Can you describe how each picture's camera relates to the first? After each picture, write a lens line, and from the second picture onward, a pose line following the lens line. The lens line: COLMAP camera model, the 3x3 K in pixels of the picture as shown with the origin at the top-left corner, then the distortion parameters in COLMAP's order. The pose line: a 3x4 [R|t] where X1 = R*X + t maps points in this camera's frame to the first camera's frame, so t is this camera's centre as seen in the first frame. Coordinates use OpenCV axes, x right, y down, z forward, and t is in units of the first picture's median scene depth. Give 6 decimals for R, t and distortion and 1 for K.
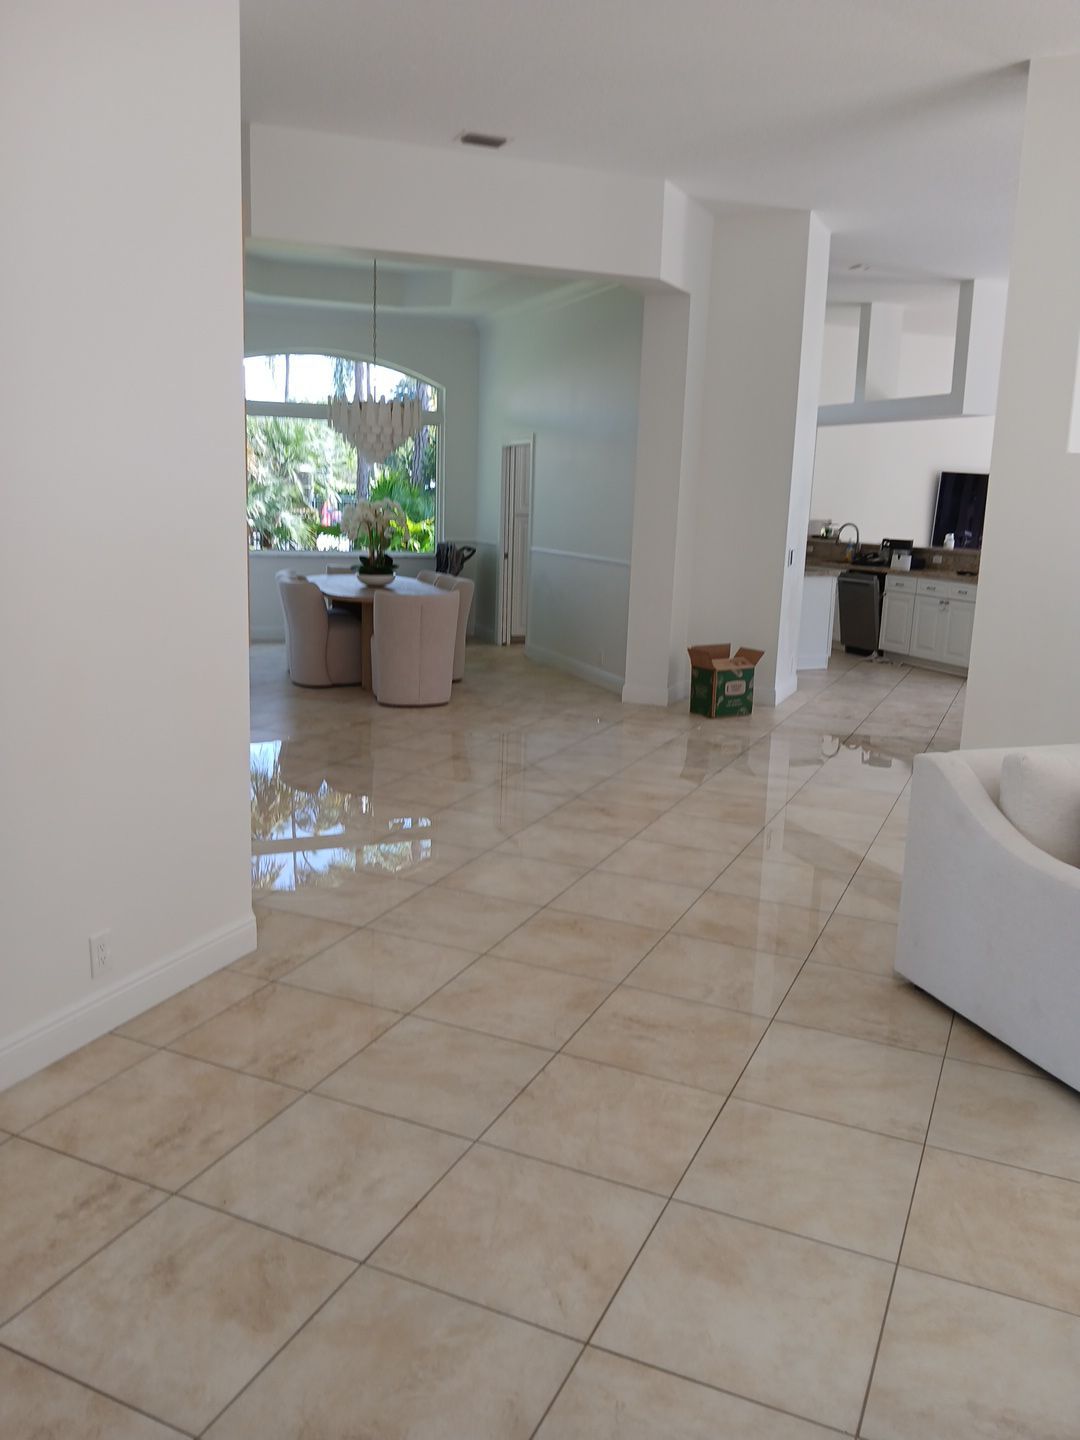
lens RADIAL K [[1121.5, 0, 621.7], [0, 1121.5, 710.4], [0, 0, 1]] dist [0.051679, -0.087212]
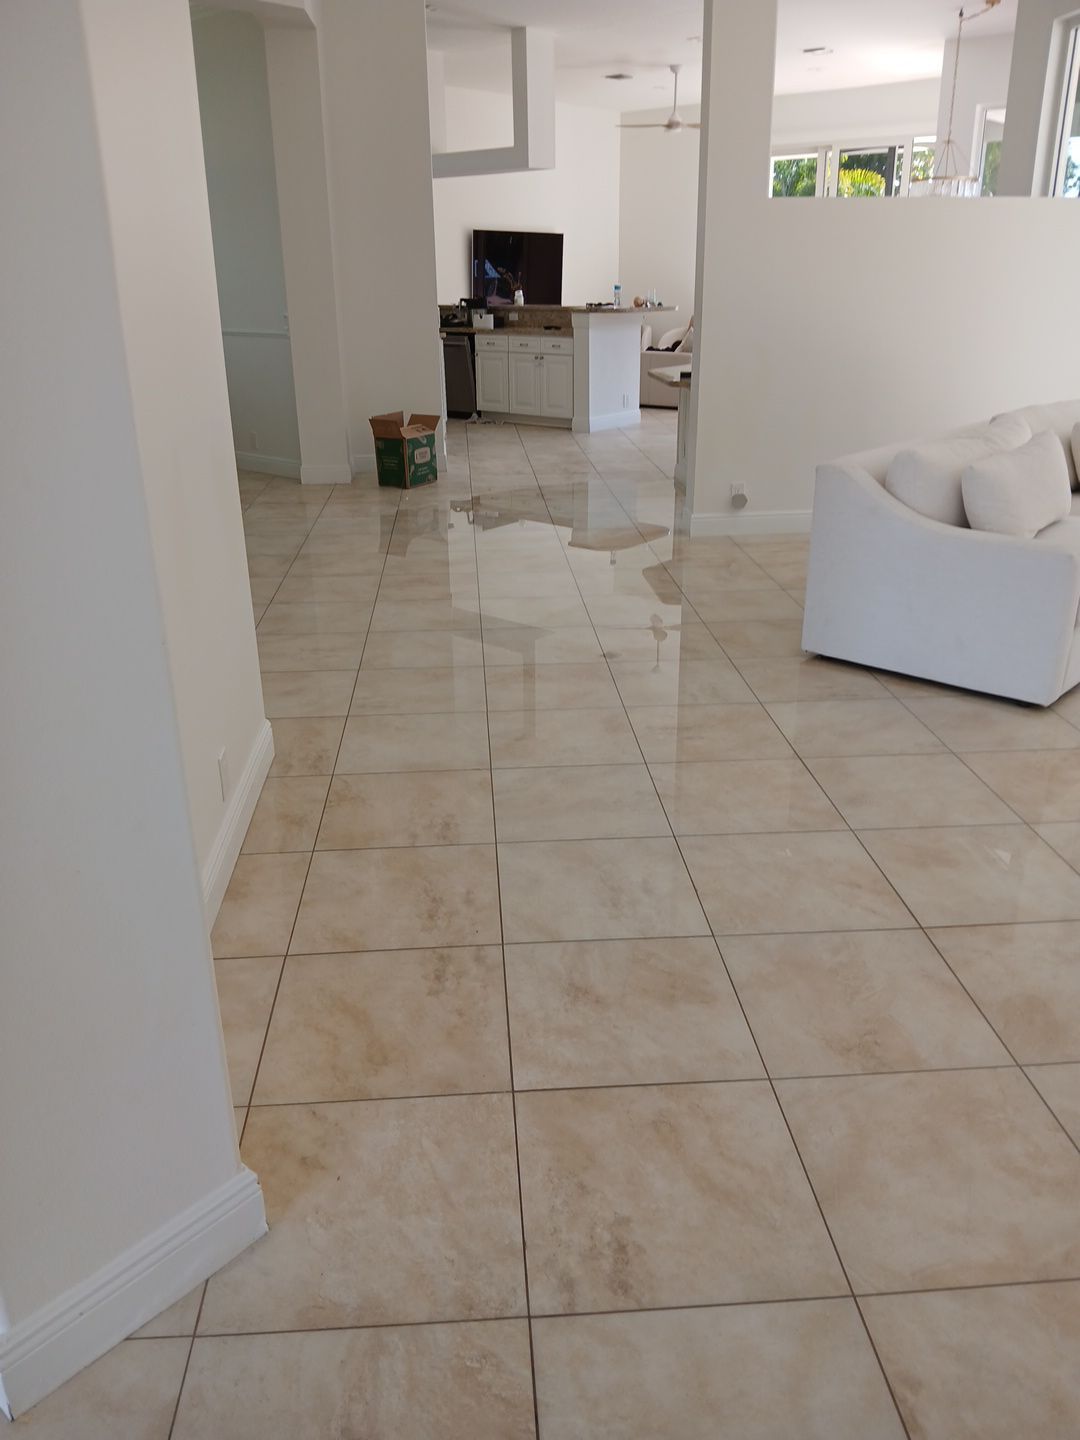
lens RADIAL K [[1121.5, 0, 546.9], [0, 1121.5, 681.3], [0, 0, 1]] dist [0.051679, -0.087212]
pose [[0.881953, -0.201873, 0.425918, -0.268695], [0.131418, 0.973123, 0.189104, 0.001449], [-0.452645, -0.110808, 0.884779, 0.035114]]
